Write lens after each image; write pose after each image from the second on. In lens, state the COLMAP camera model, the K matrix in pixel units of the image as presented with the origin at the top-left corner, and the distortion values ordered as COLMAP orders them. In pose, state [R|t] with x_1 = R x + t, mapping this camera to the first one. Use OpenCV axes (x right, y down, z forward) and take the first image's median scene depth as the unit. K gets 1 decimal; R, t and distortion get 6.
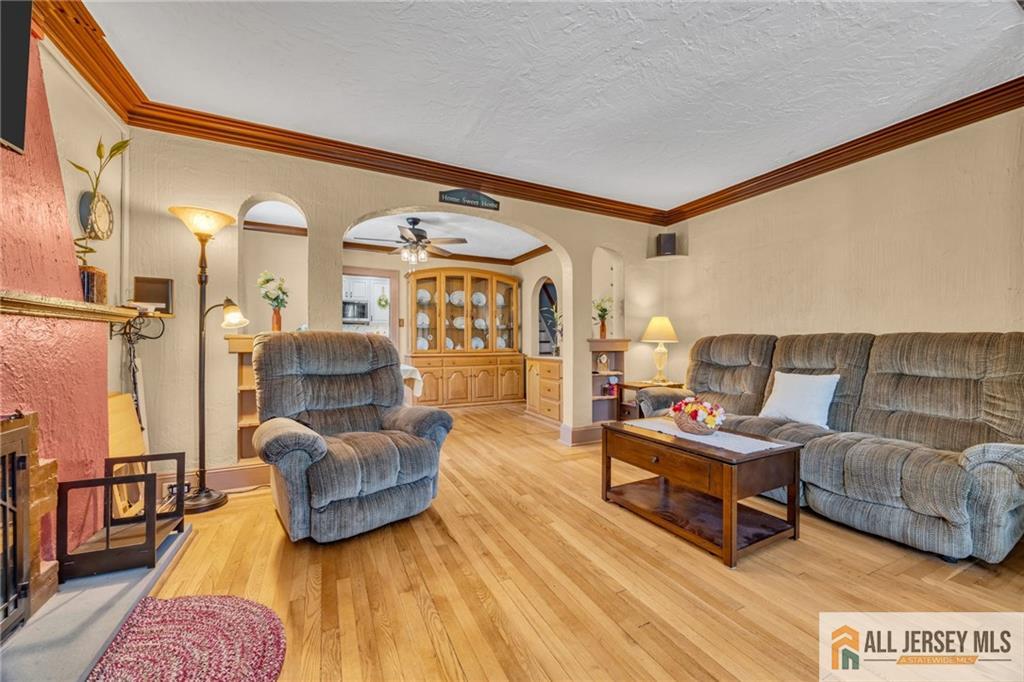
lens RADIAL K [[394.4, 0, 521.1], [0, 394.4, 344.4], [0, 0, 1]] dist [-0.001806, 0.000902]
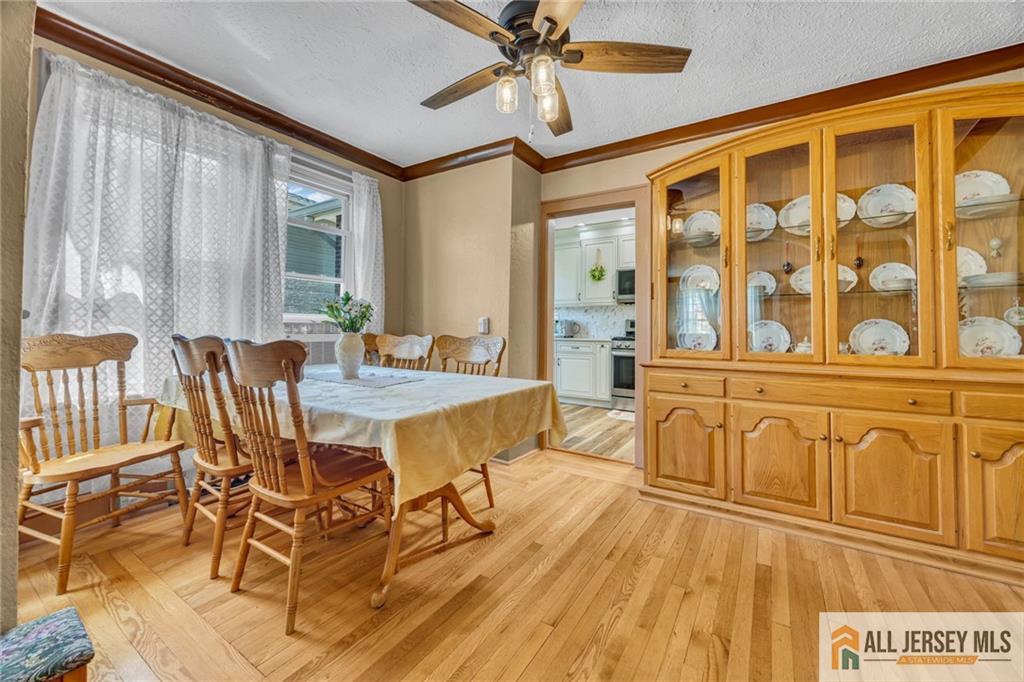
lens RADIAL K [[394.4, 0, 517.9], [0, 394.4, 319.9], [0, 0, 1]] dist [-0.001806, 0.000902]
pose [[0.503970, -0.016845, -0.863557, 0.045062], [-0.014734, 0.999497, -0.028096, -0.006651], [0.863595, 0.026883, 0.503468, 1.131192]]
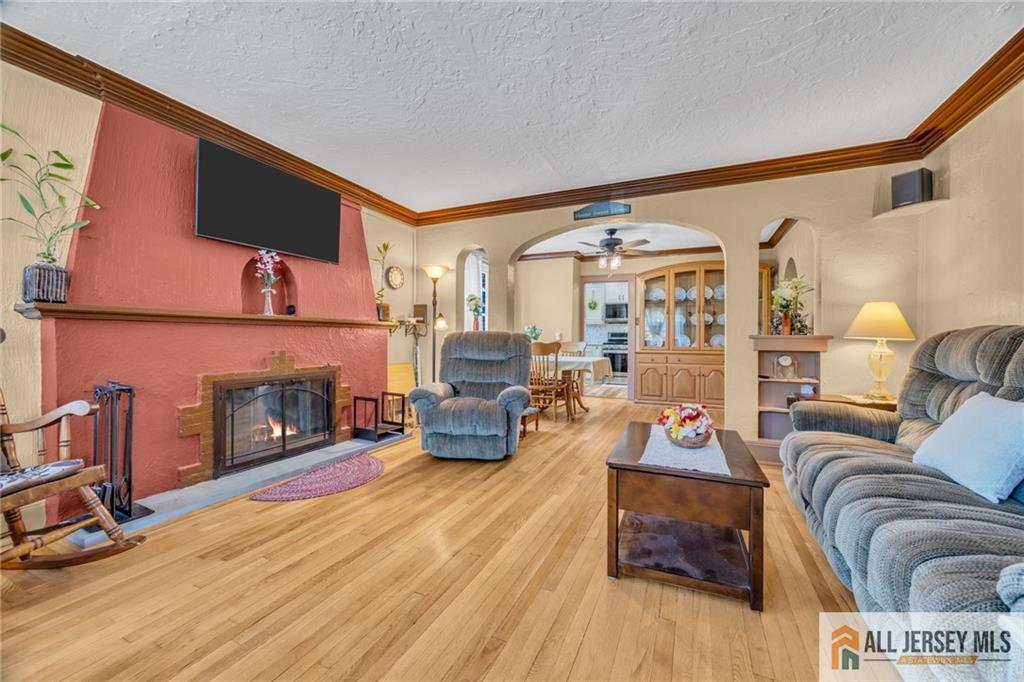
lens RADIAL K [[394.4, 0, 518.6], [0, 394.4, 339.4], [0, 0, 1]] dist [-0.001806, 0.000902]
pose [[0.627549, 0.004004, -0.778567, 0.615013], [-0.008595, 0.999961, -0.001785, 0.000093], [0.778530, 0.007812, 0.627559, 0.124861]]
